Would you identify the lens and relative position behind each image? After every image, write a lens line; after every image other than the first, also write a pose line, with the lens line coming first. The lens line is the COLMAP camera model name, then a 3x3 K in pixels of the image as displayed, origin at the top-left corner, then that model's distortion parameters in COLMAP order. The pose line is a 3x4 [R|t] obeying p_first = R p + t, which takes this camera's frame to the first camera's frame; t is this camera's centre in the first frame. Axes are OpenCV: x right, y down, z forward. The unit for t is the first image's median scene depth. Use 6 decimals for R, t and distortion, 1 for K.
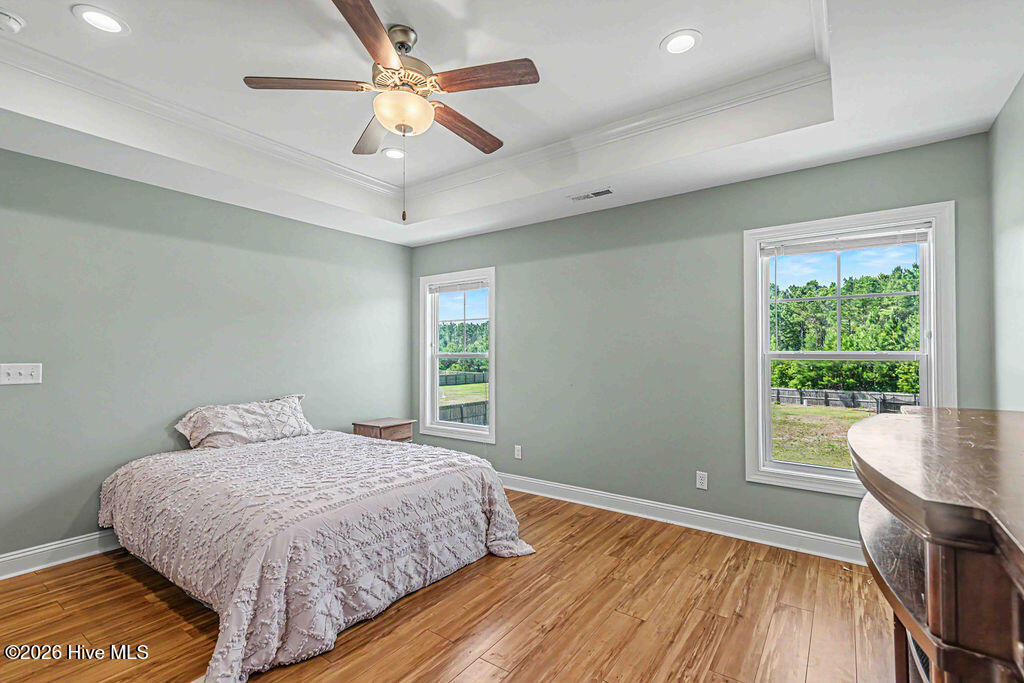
lens RADIAL K [[452.9, 0, 508.9], [0, 452.9, 342.5], [0, 0, 1]] dist [0.014026, -0.002051]
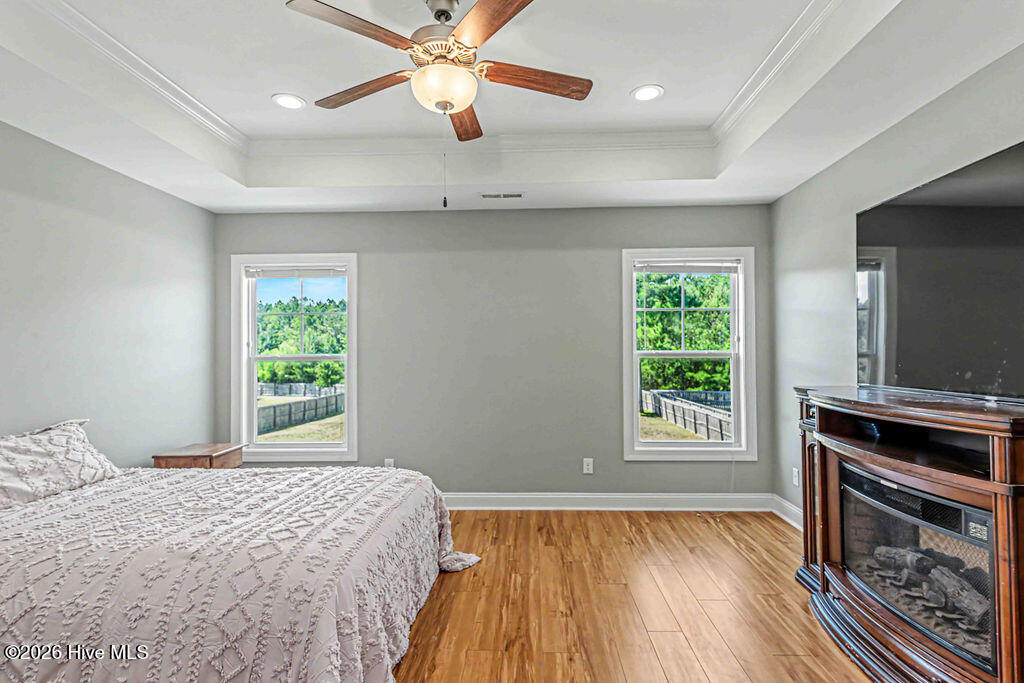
lens RADIAL K [[510.4, 0, 513.8], [0, 510.4, 341.6], [0, 0, 1]] dist [0.012711, -0.002552]
pose [[0.835469, 0.007689, 0.549483, -0.421039], [-0.006026, 0.999970, -0.004831, 0.002601], [-0.549504, 0.000725, 0.835491, 0.044963]]
